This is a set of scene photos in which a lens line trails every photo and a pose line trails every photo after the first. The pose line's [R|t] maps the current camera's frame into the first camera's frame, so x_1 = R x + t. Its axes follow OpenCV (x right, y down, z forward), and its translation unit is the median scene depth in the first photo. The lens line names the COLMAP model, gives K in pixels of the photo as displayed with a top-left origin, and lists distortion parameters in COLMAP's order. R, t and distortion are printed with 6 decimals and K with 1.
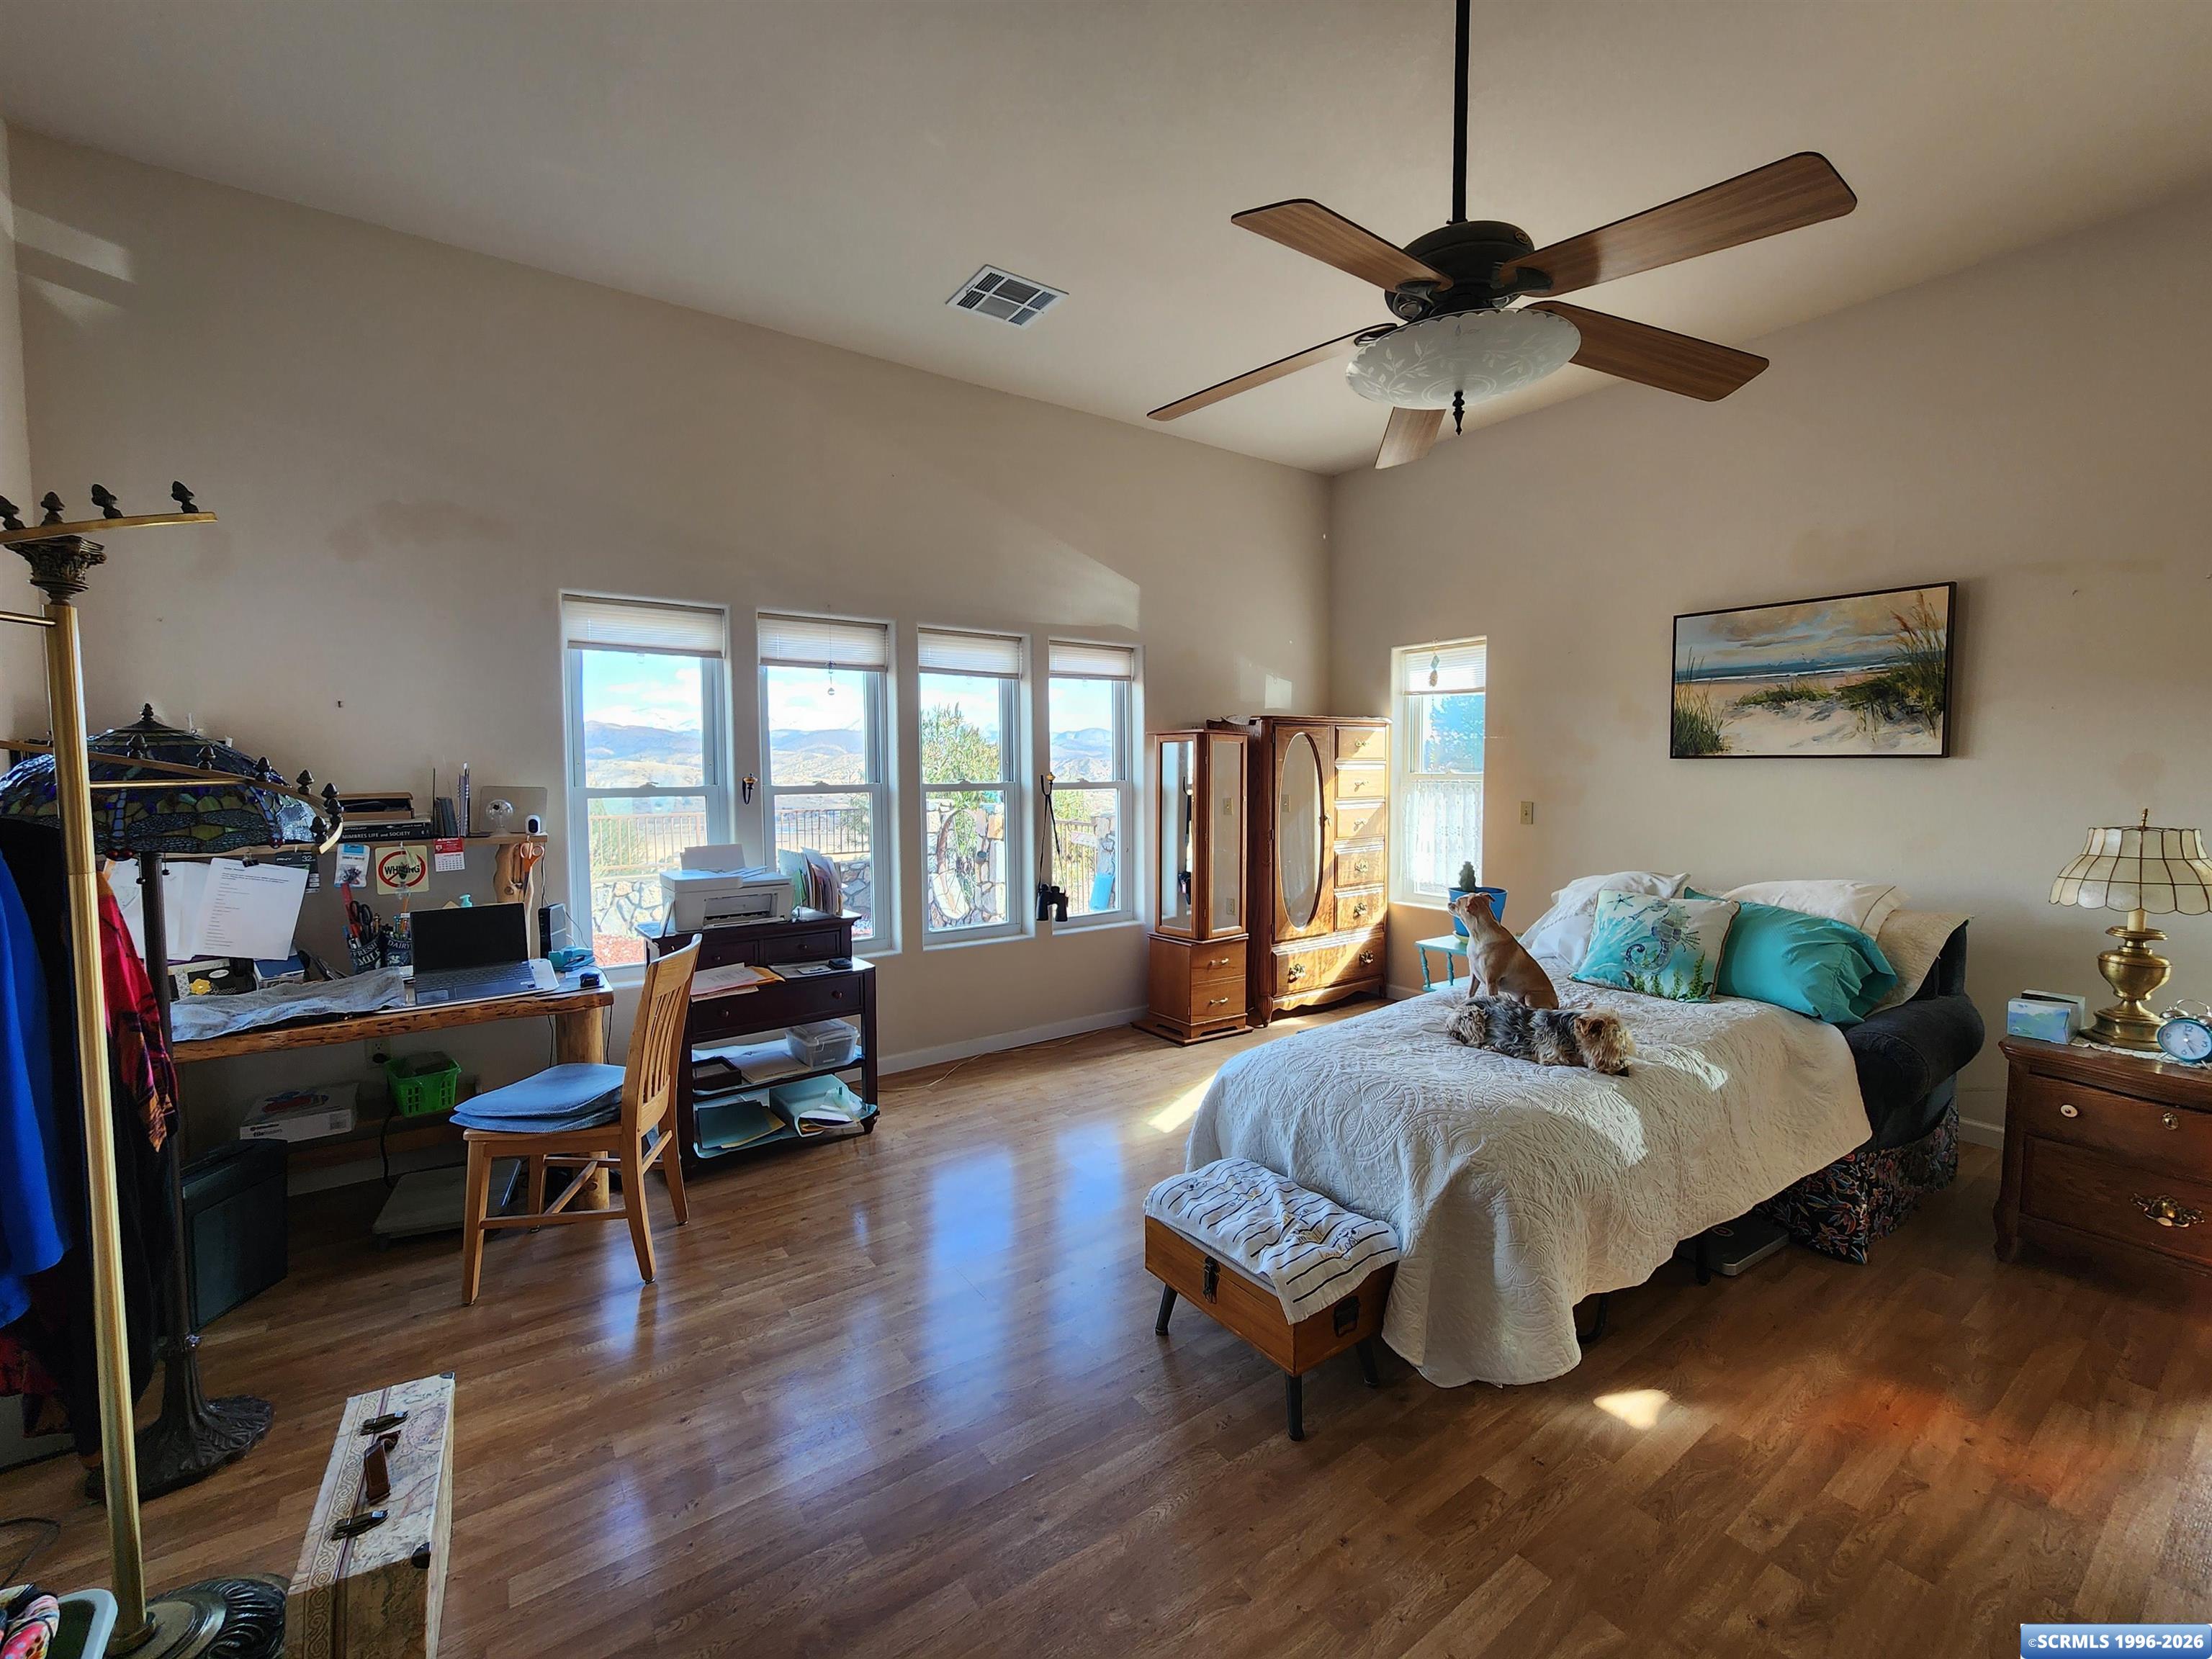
lens RADIAL K [[922.5, 0, 1106.9], [0, 922.5, 821.7], [0, 0, 1]] dist [-0.000846, 0.000780]
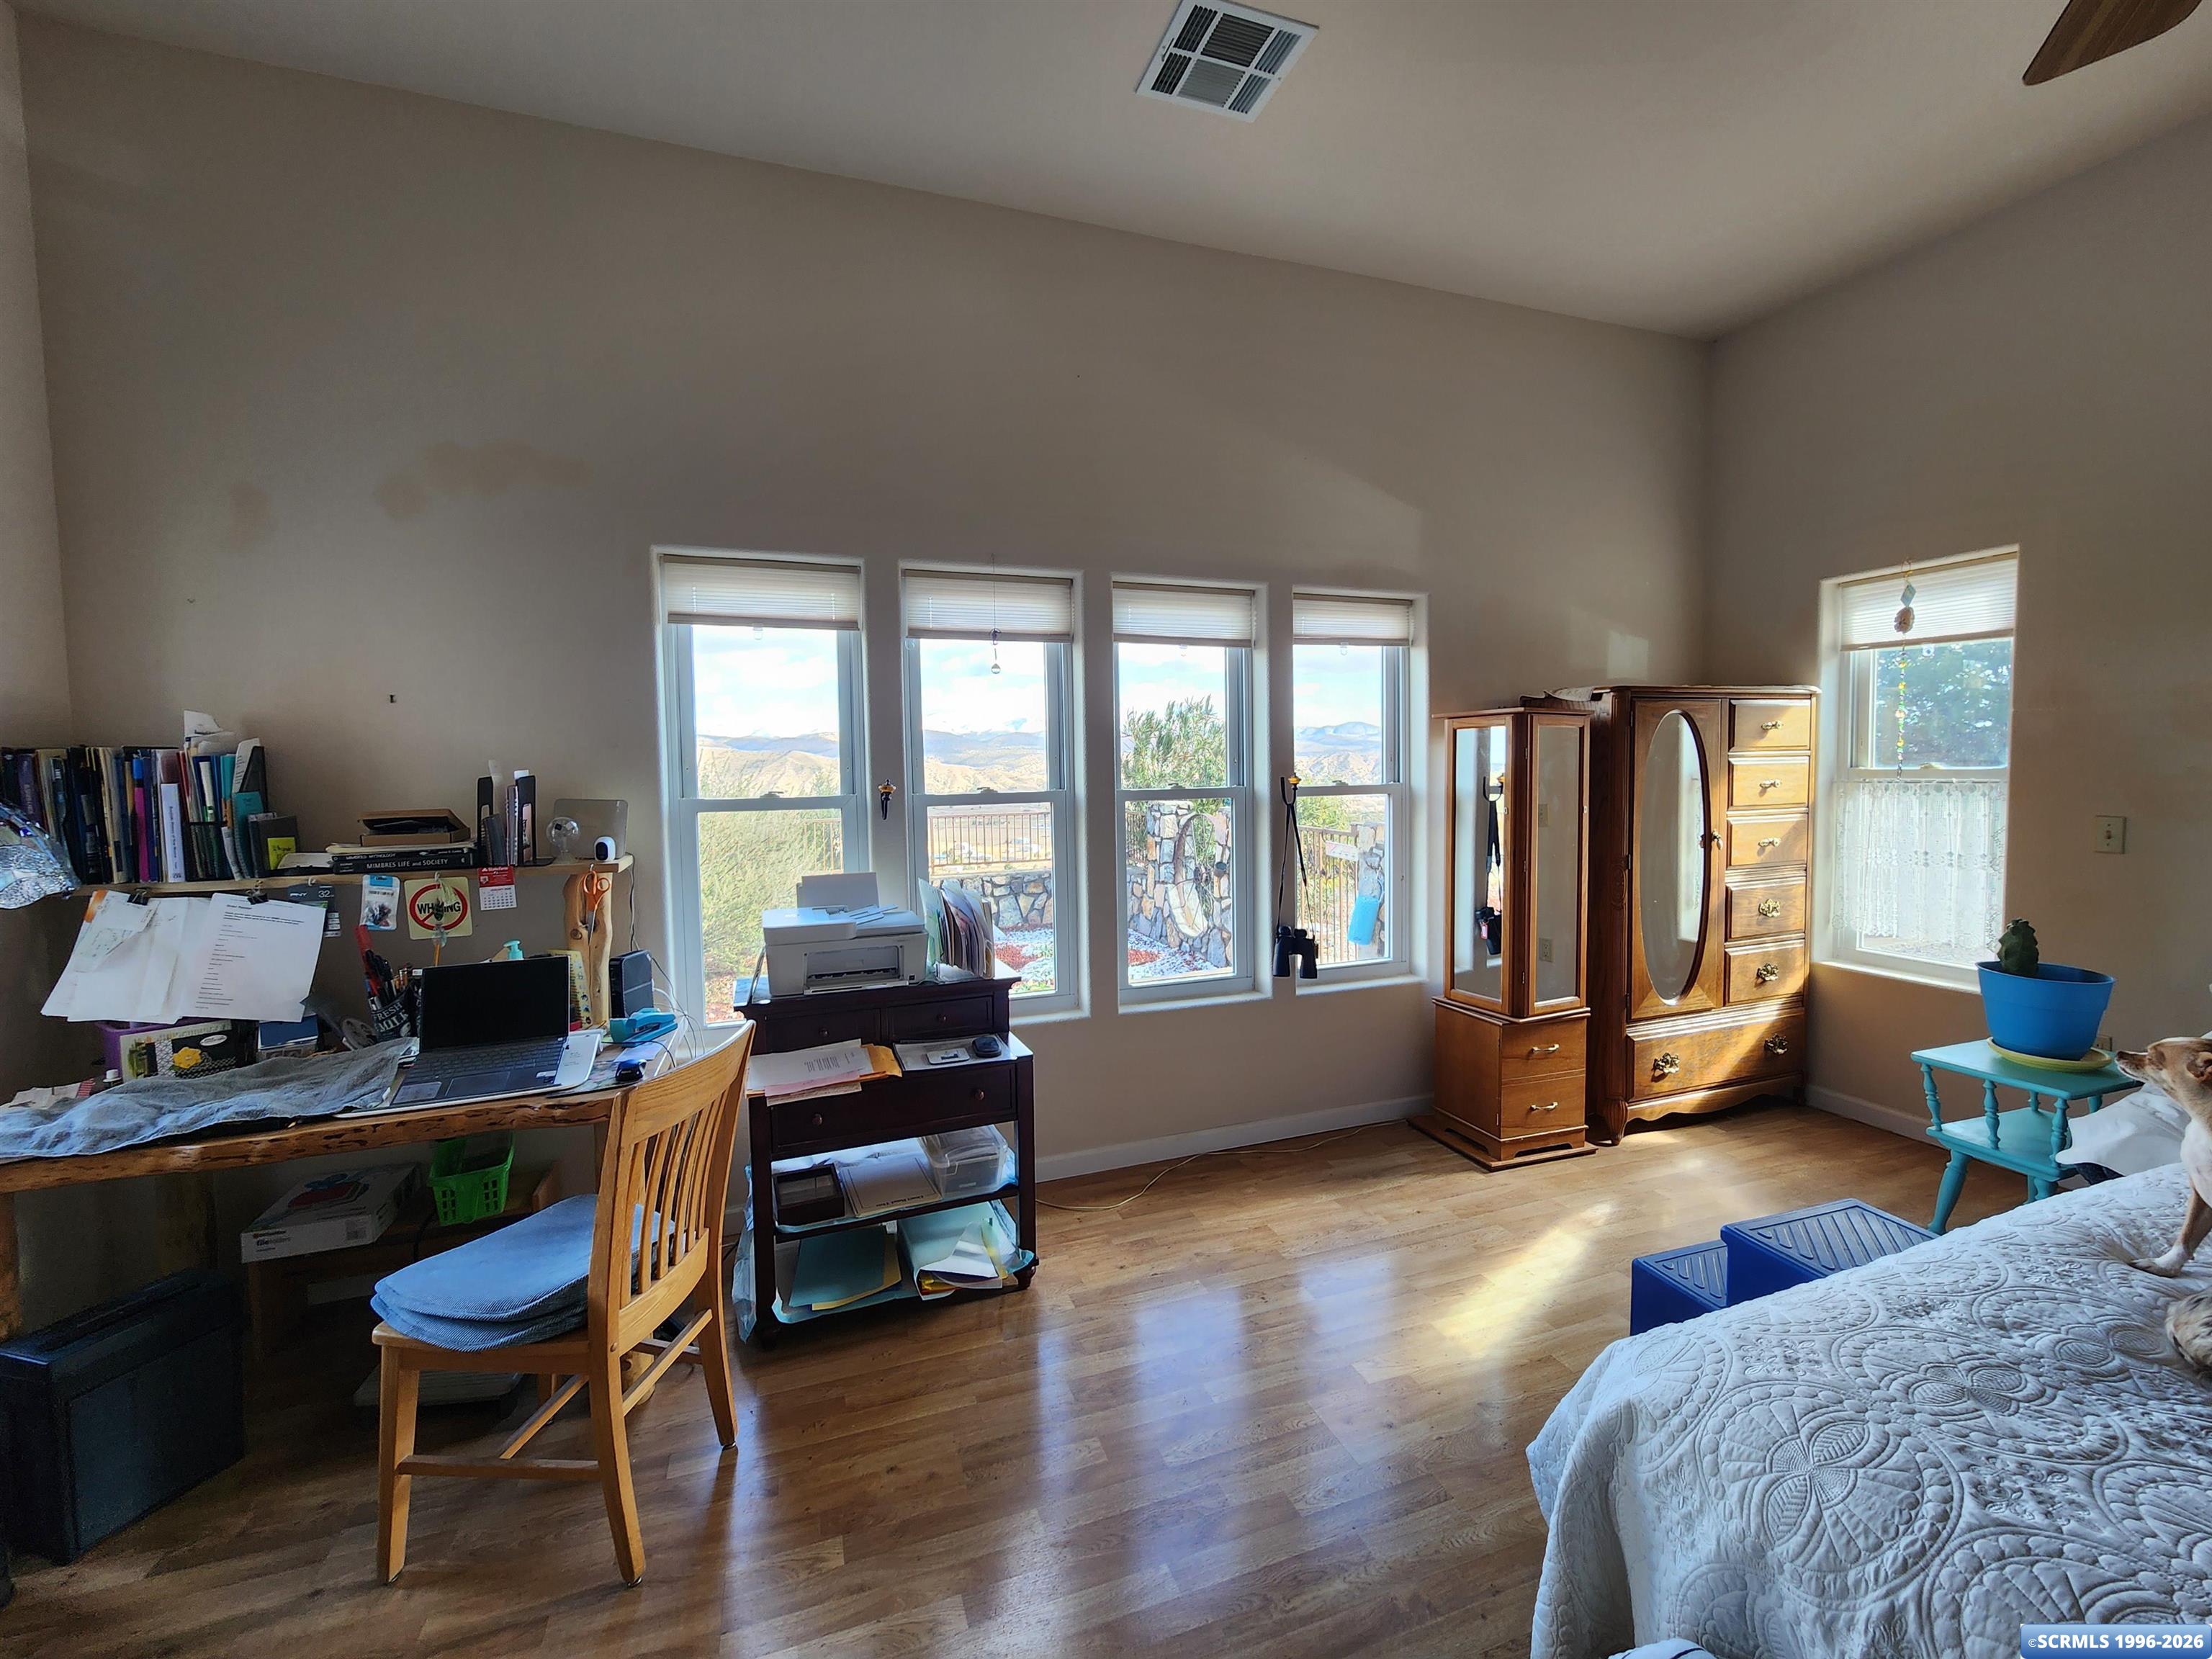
lens RADIAL K [[922.5, 0, 1110.0], [0, 922.5, 815.4], [0, 0, 1]] dist [-0.000846, 0.000780]
pose [[0.962879, 0.004081, -0.269901, -0.005779], [-0.004824, 0.999986, -0.002088, -0.022015], [0.269889, 0.003313, 0.962886, 0.322510]]
